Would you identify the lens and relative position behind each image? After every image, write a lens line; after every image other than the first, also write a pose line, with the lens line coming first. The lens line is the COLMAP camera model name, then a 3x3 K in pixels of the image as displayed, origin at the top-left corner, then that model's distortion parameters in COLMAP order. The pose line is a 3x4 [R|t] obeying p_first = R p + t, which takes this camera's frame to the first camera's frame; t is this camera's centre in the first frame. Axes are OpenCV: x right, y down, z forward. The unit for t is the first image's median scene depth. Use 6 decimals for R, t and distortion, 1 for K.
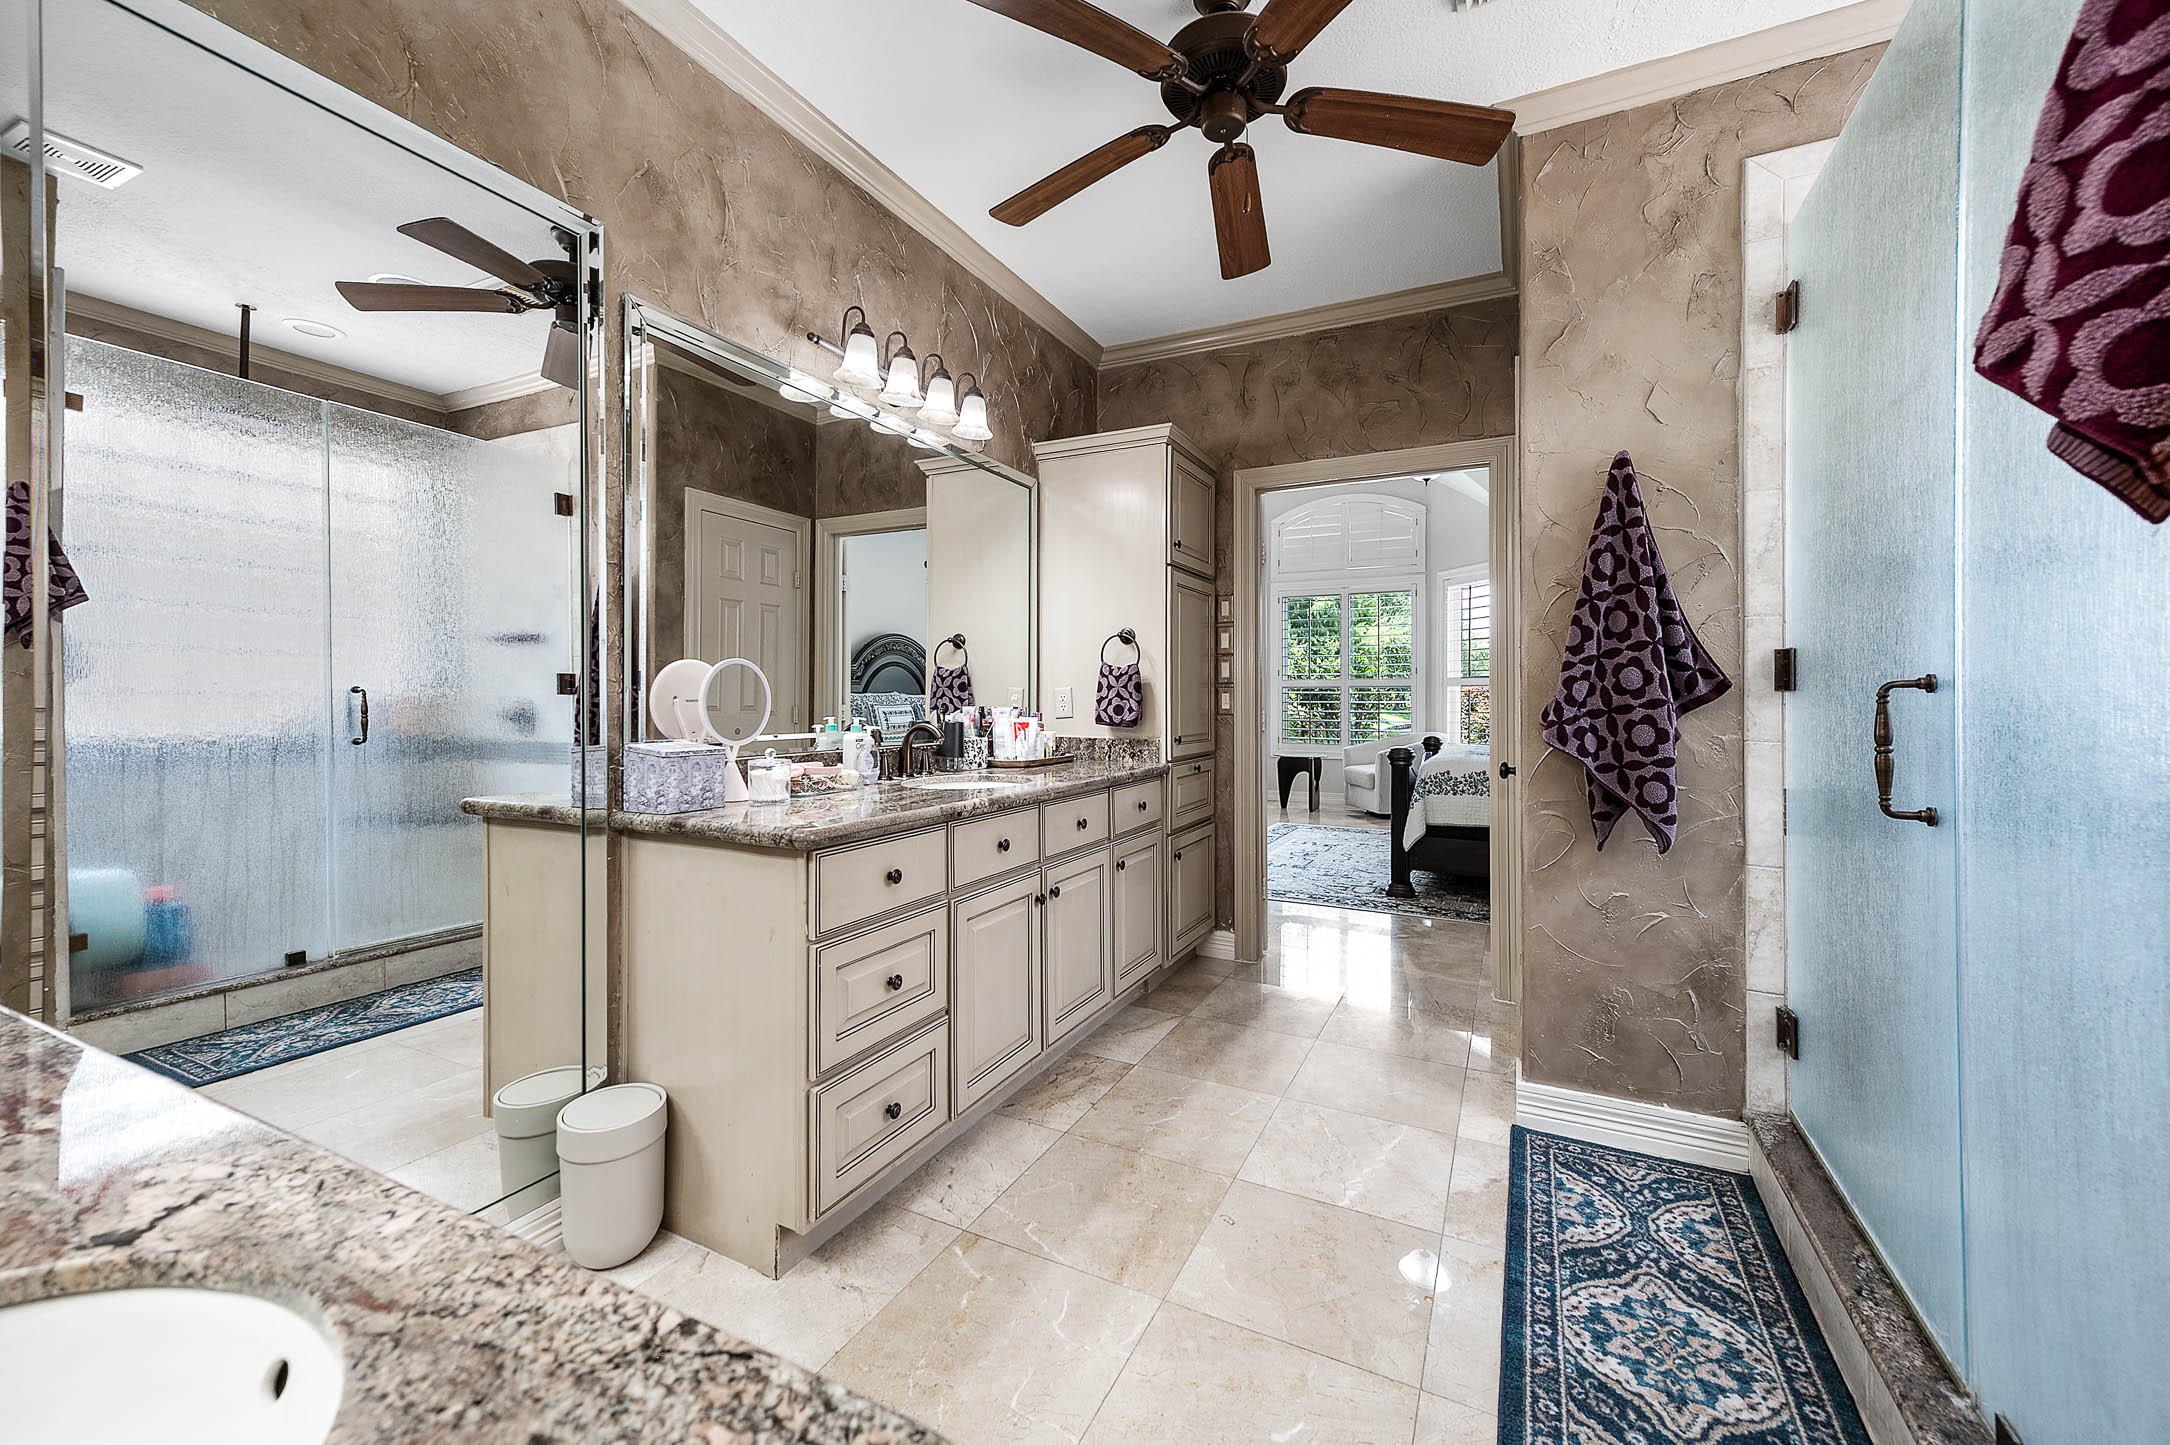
lens RADIAL K [[857.6, 0, 1092.2], [0, 857.6, 683.5], [0, 0, 1]] dist [0.008733, 0.001575]
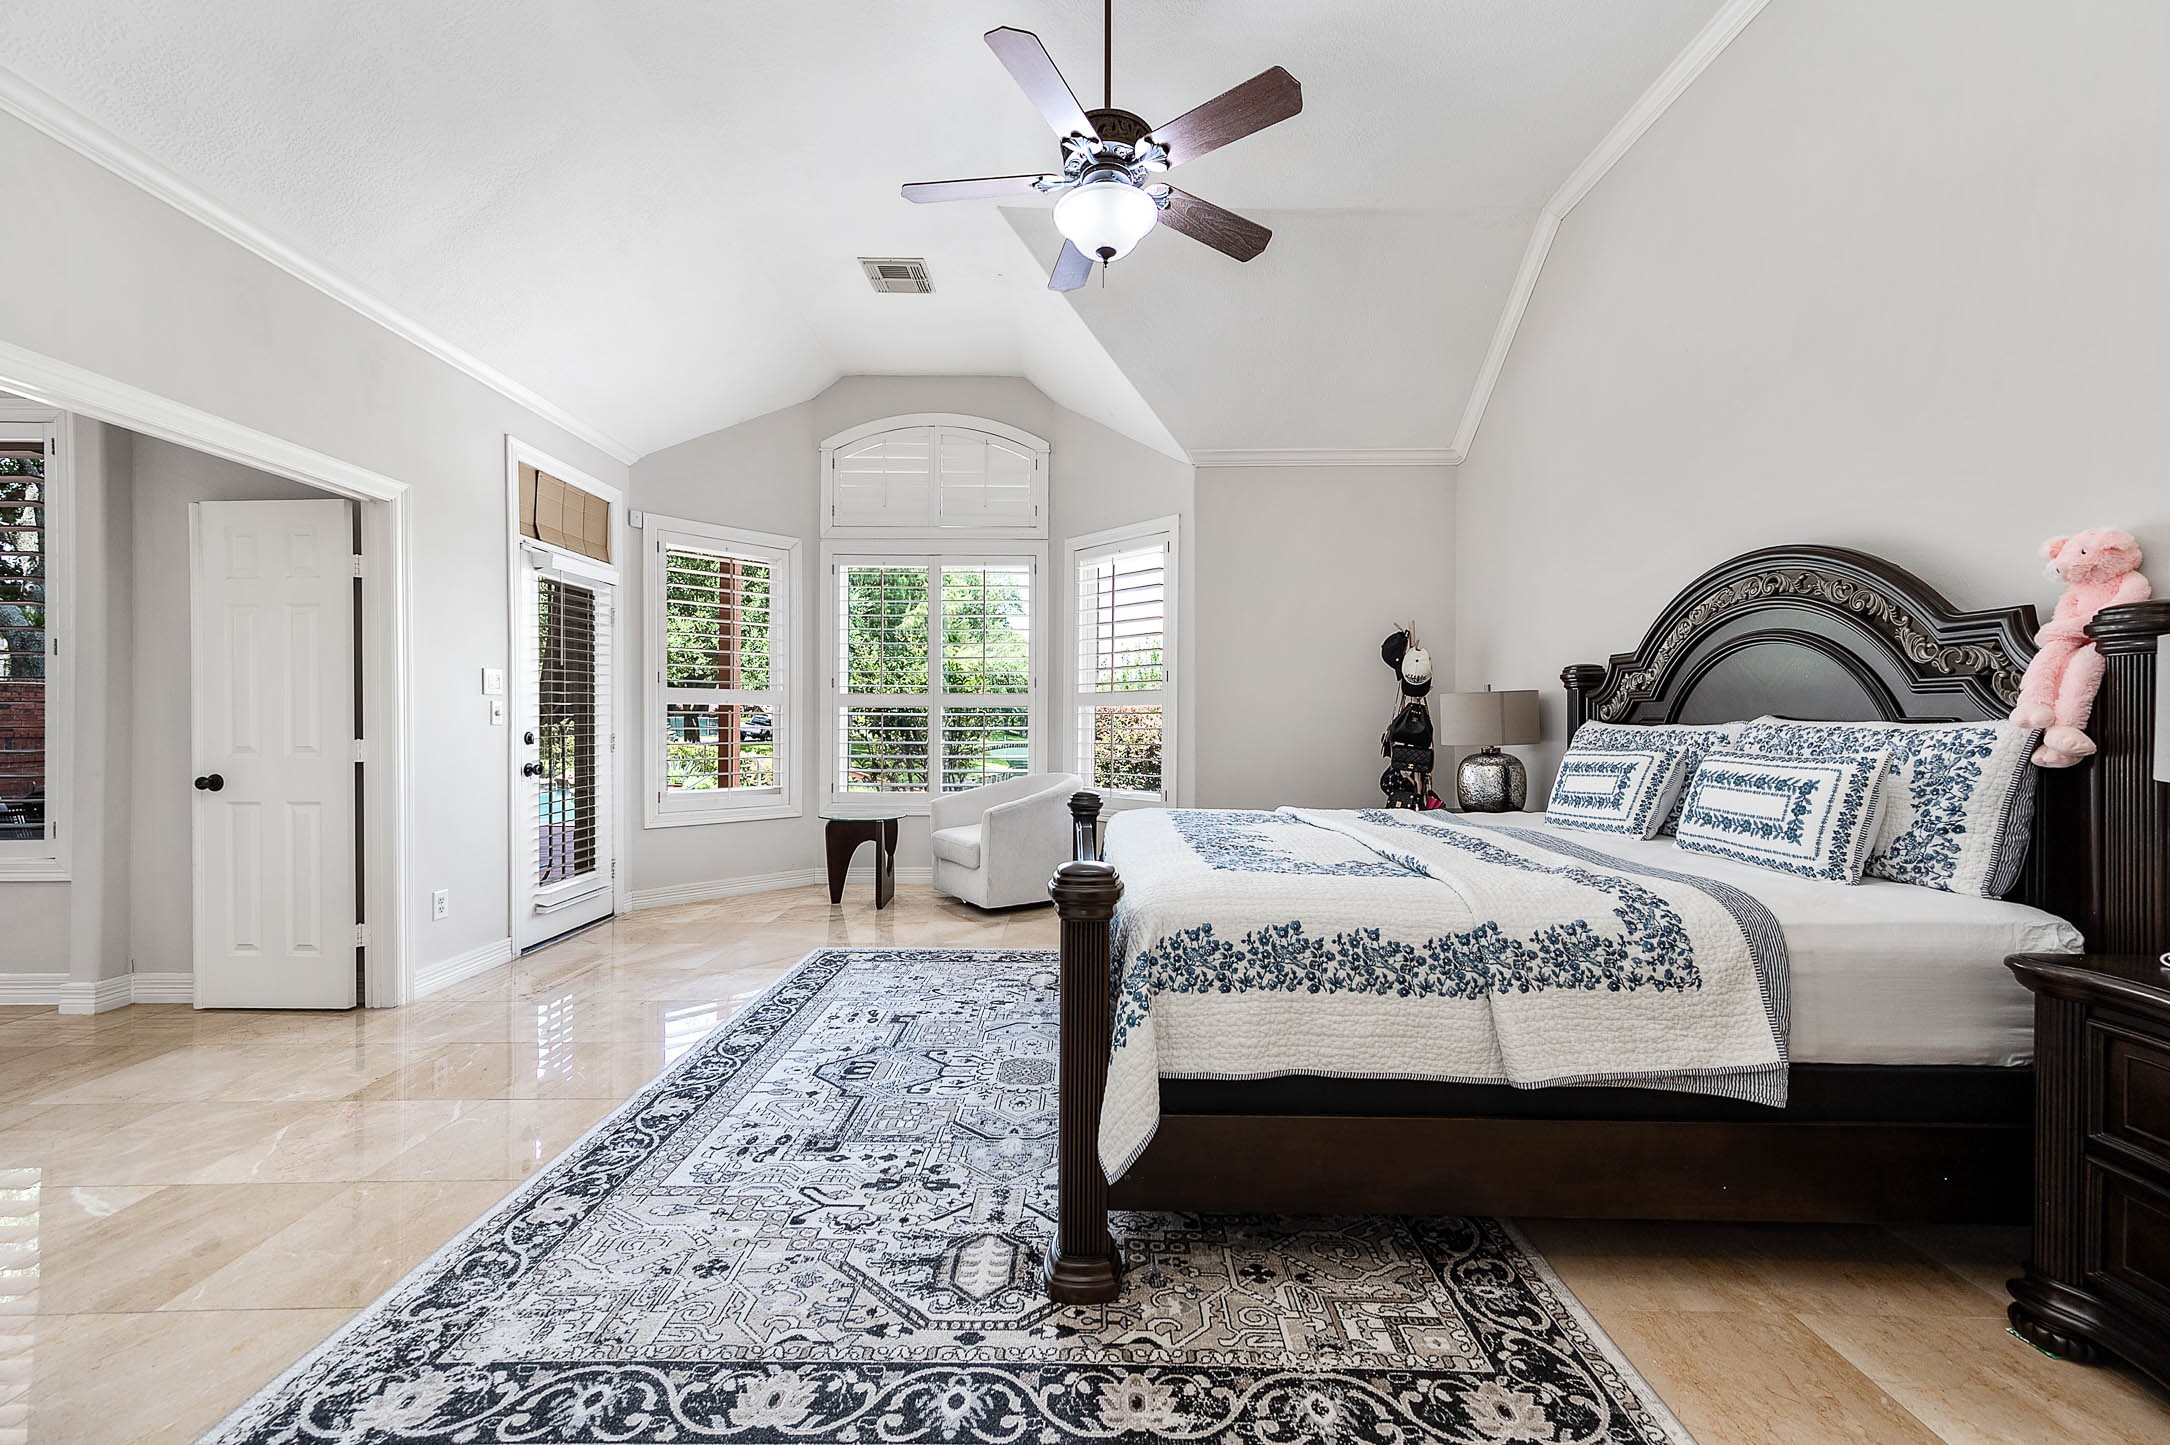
lens RADIAL K [[857.6, 0, 1085.1], [0, 857.6, 725.5], [0, 0, 1]] dist [0.008733, 0.001575]
pose [[0.896432, -0.000317, 0.443182, 0.348016], [-0.009604, 0.999751, 0.020140, 0.016164], [-0.443078, -0.022311, 0.896206, 1.174622]]
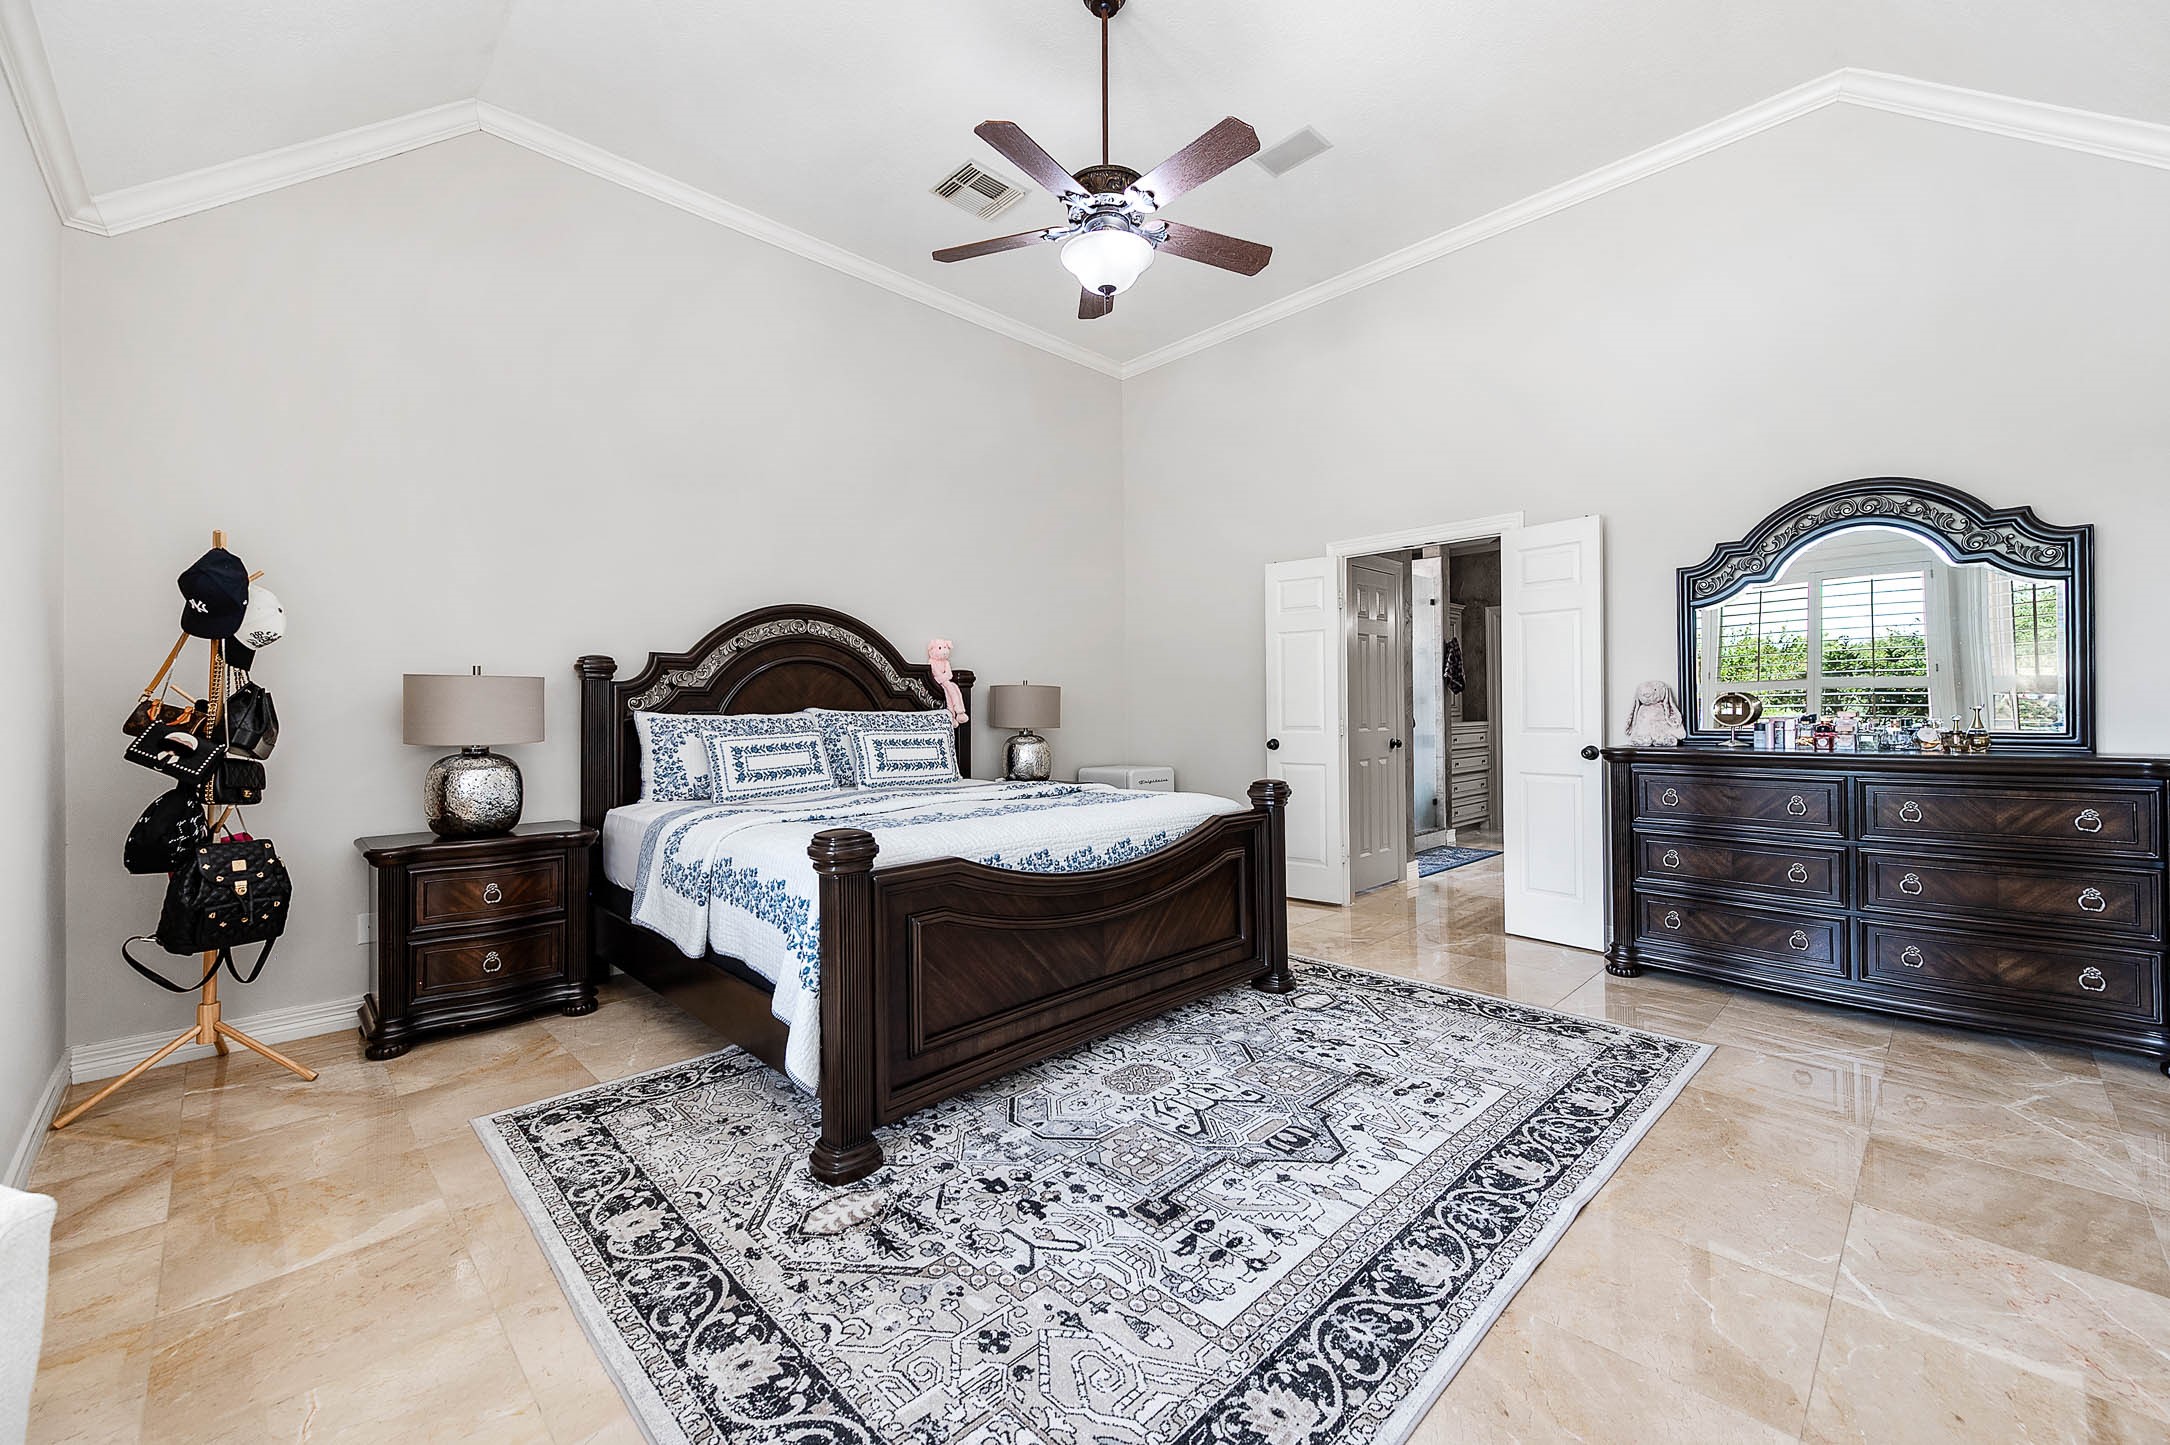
lens RADIAL K [[857.6, 0, 1105.5], [0, 857.6, 705.9], [0, 0, 1]] dist [0.008733, 0.001575]
pose [[-0.950662, 0.011757, 0.310005, 0.465322], [0.004741, 0.999715, -0.023377, 0.051377], [-0.310191, -0.020754, -0.950448, 2.992091]]
